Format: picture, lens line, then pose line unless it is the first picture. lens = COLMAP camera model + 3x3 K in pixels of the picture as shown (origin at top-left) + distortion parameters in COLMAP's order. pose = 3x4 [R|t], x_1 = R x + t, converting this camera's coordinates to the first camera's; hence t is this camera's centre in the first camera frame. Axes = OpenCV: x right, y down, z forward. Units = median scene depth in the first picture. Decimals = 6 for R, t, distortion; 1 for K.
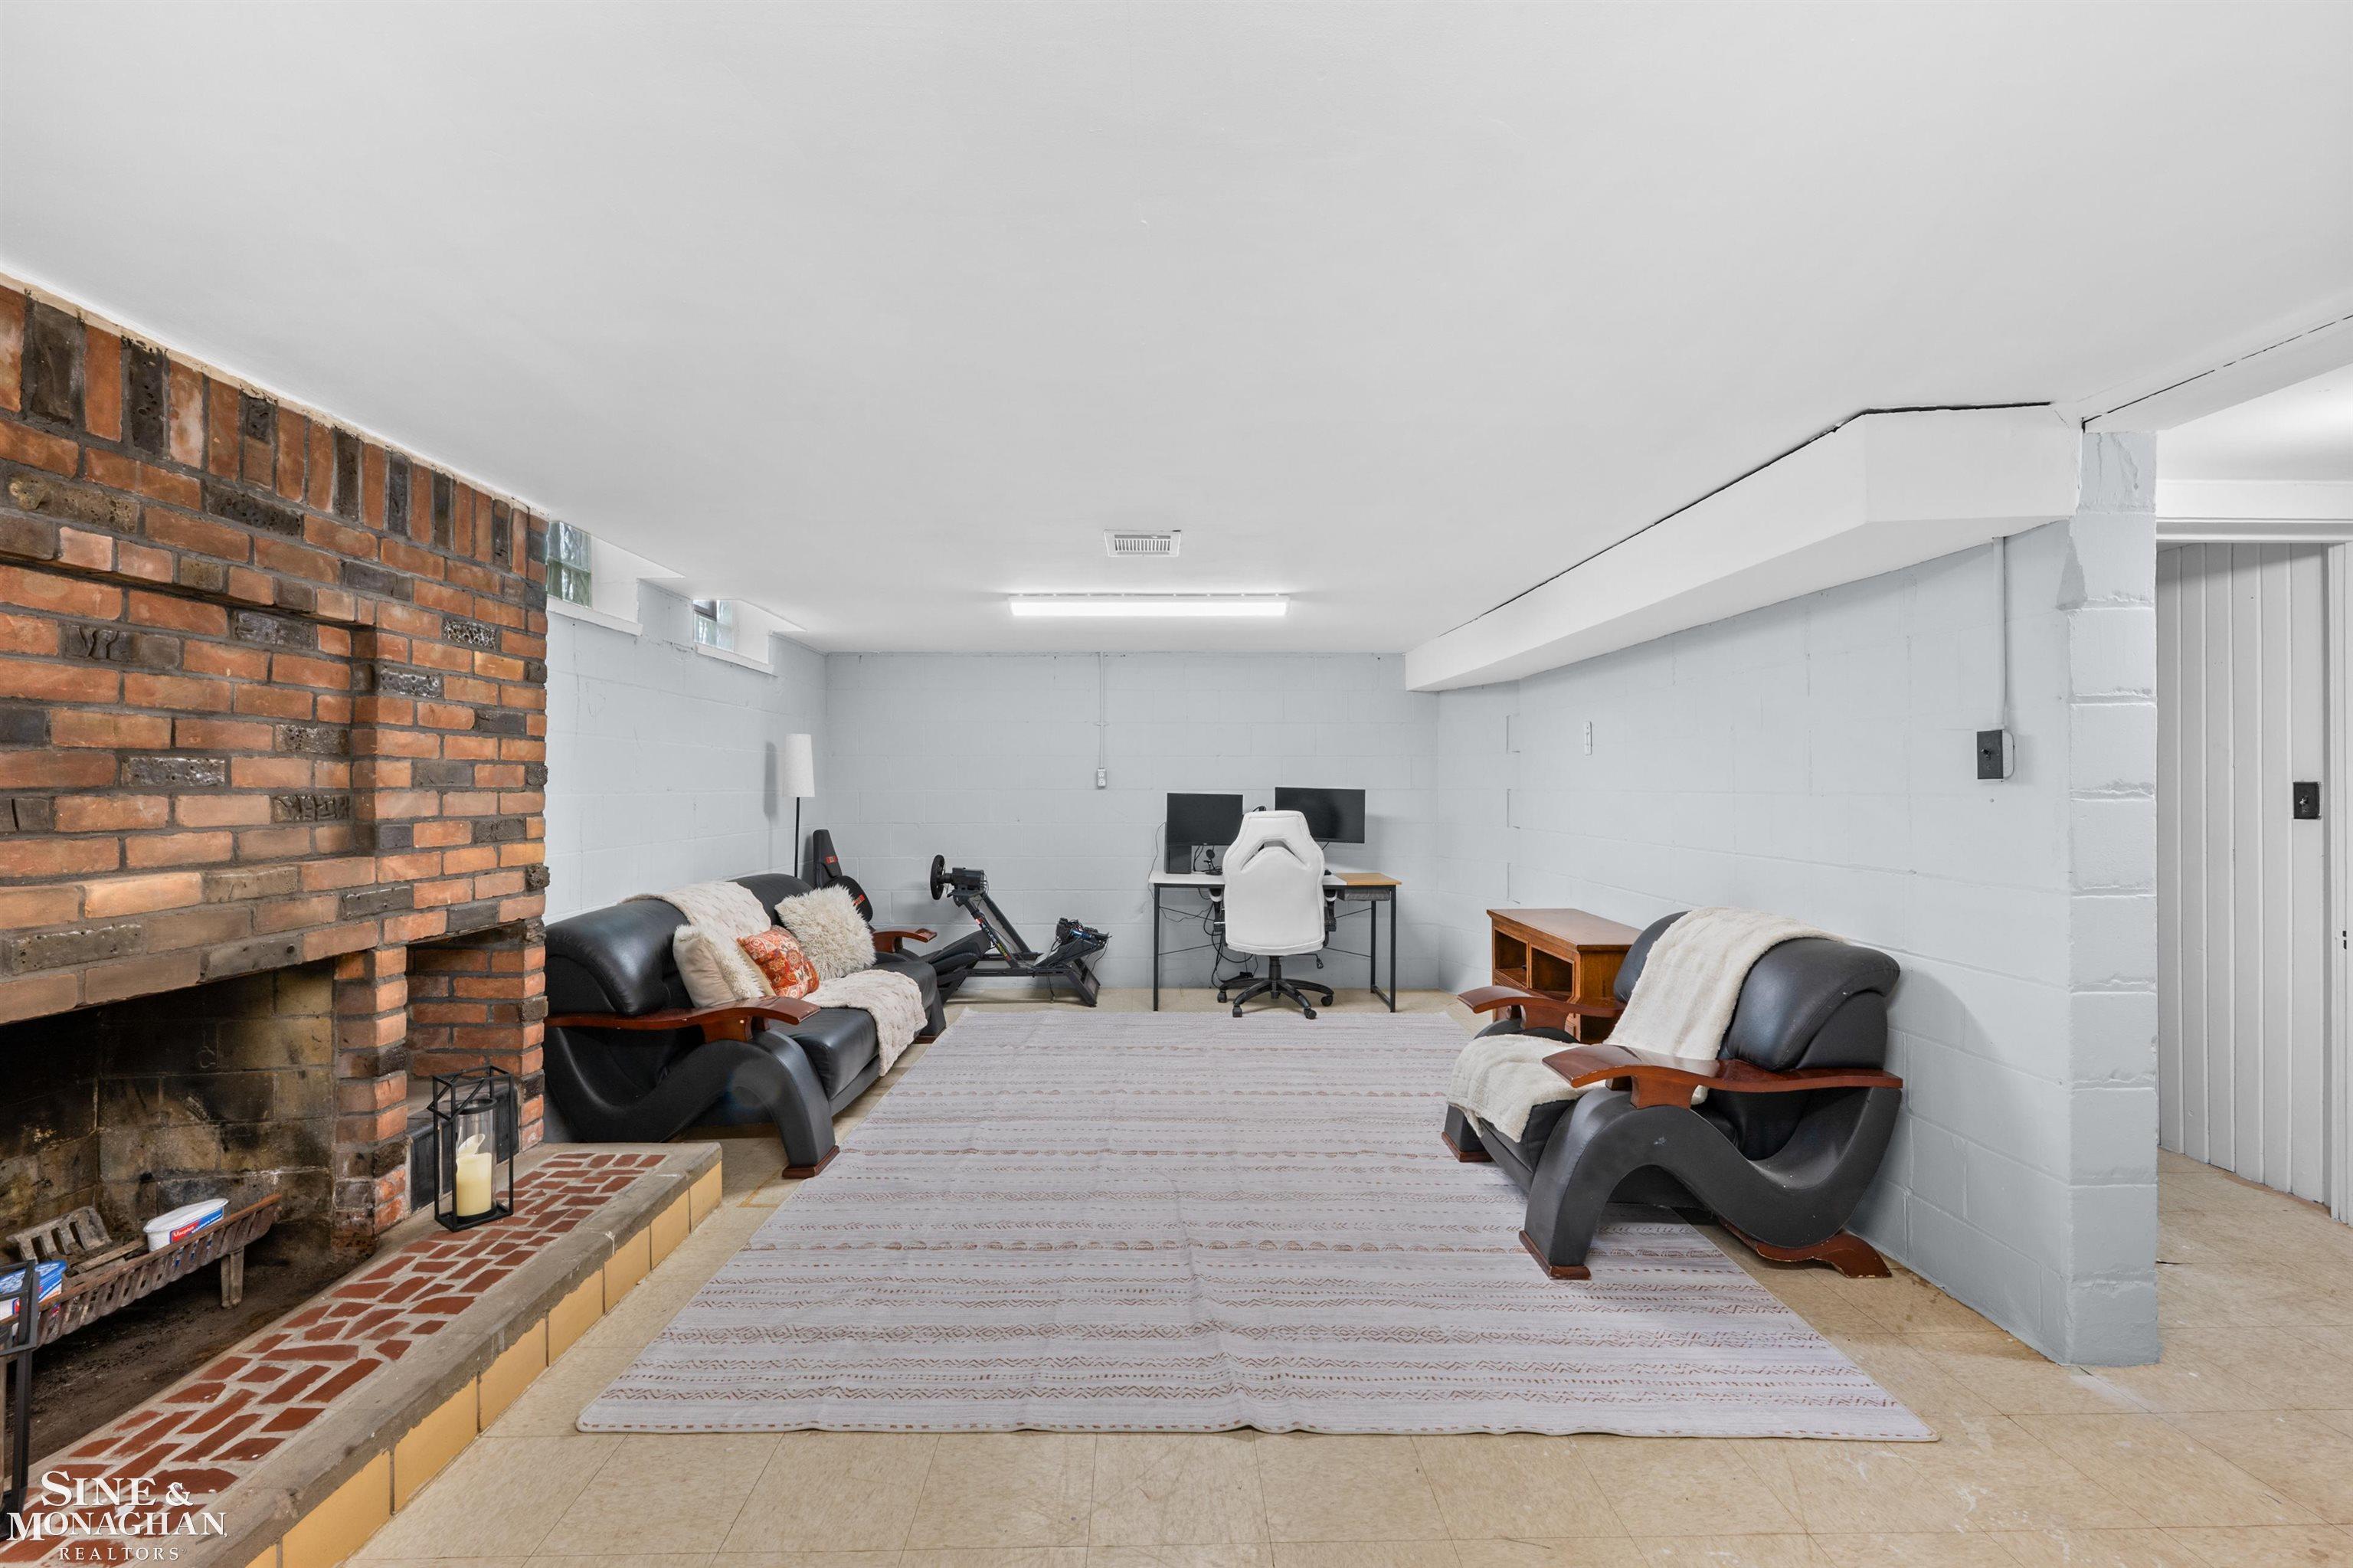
lens RADIAL K [[977.6, 0, 1185.2], [0, 977.6, 791.0], [0, 0, 1]] dist [-0.001299, -0.000114]
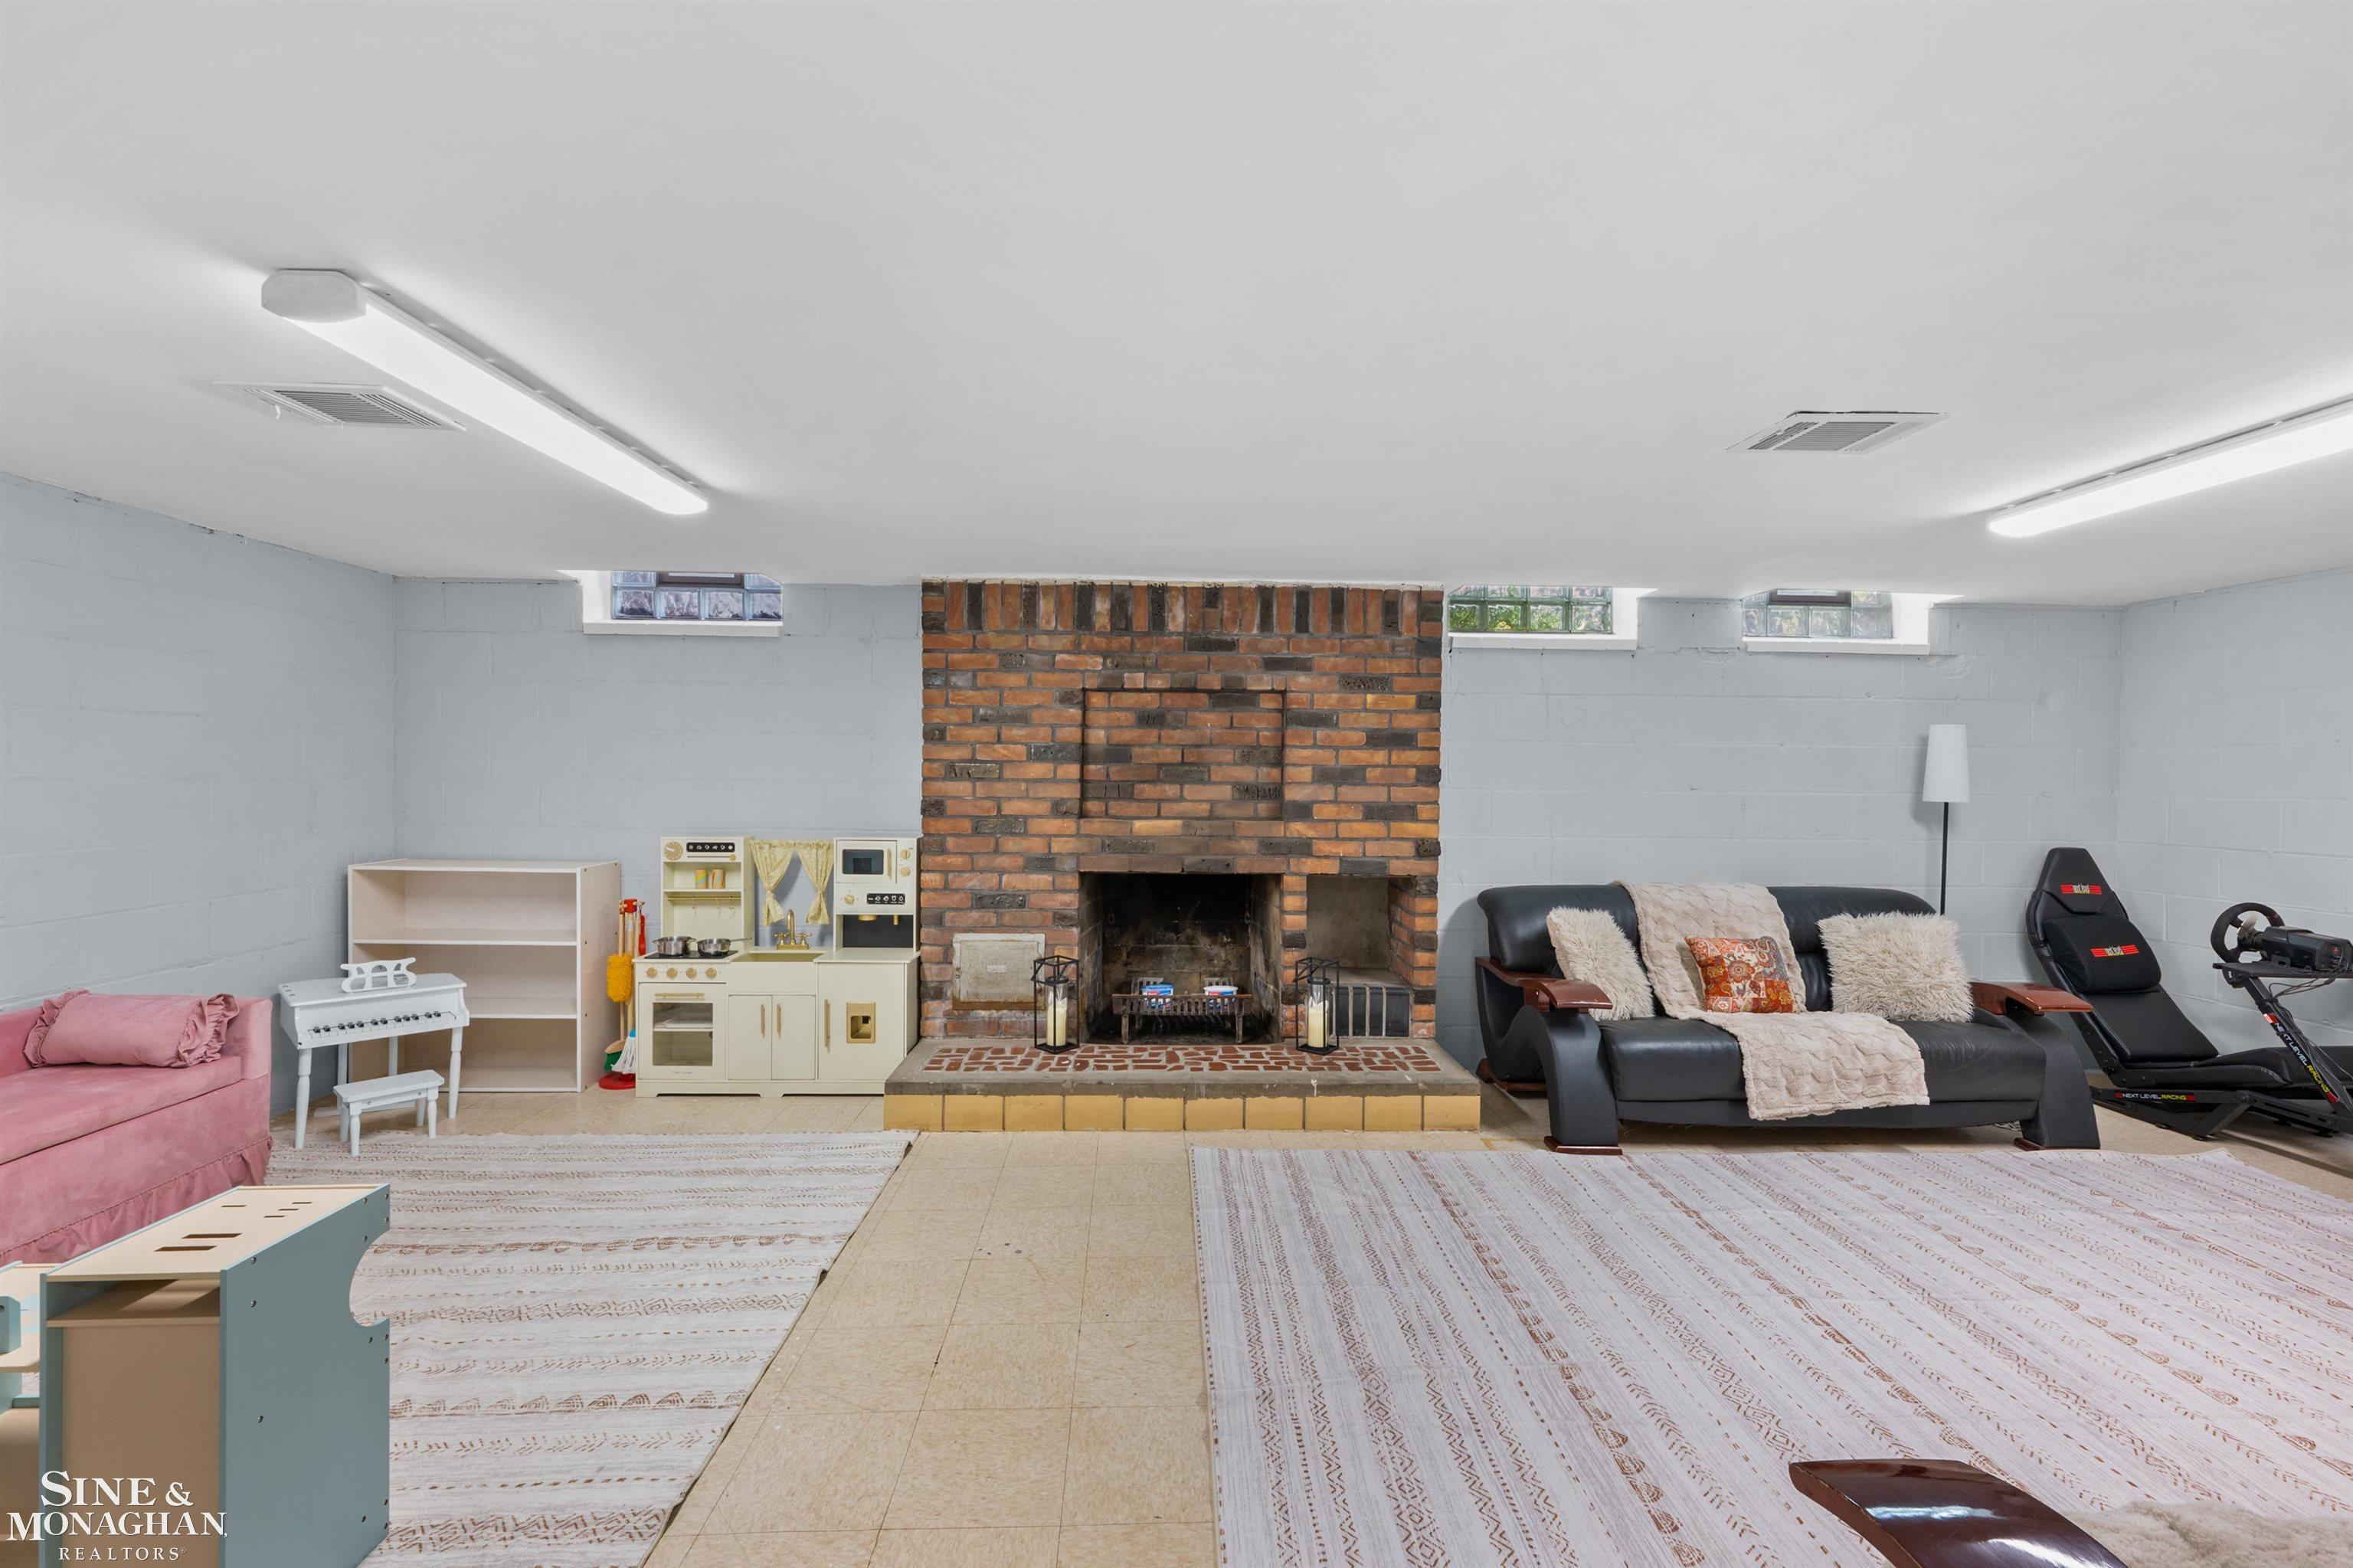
lens RADIAL K [[977.6, 0, 1185.2], [0, 977.6, 791.0], [0, 0, 1]] dist [-0.001299, -0.000114]
pose [[0.016774, 0.018276, -0.999692, 0.944921], [-0.015559, 0.999717, 0.018015, -0.016781], [0.999738, 0.015253, 0.017054, 0.809309]]
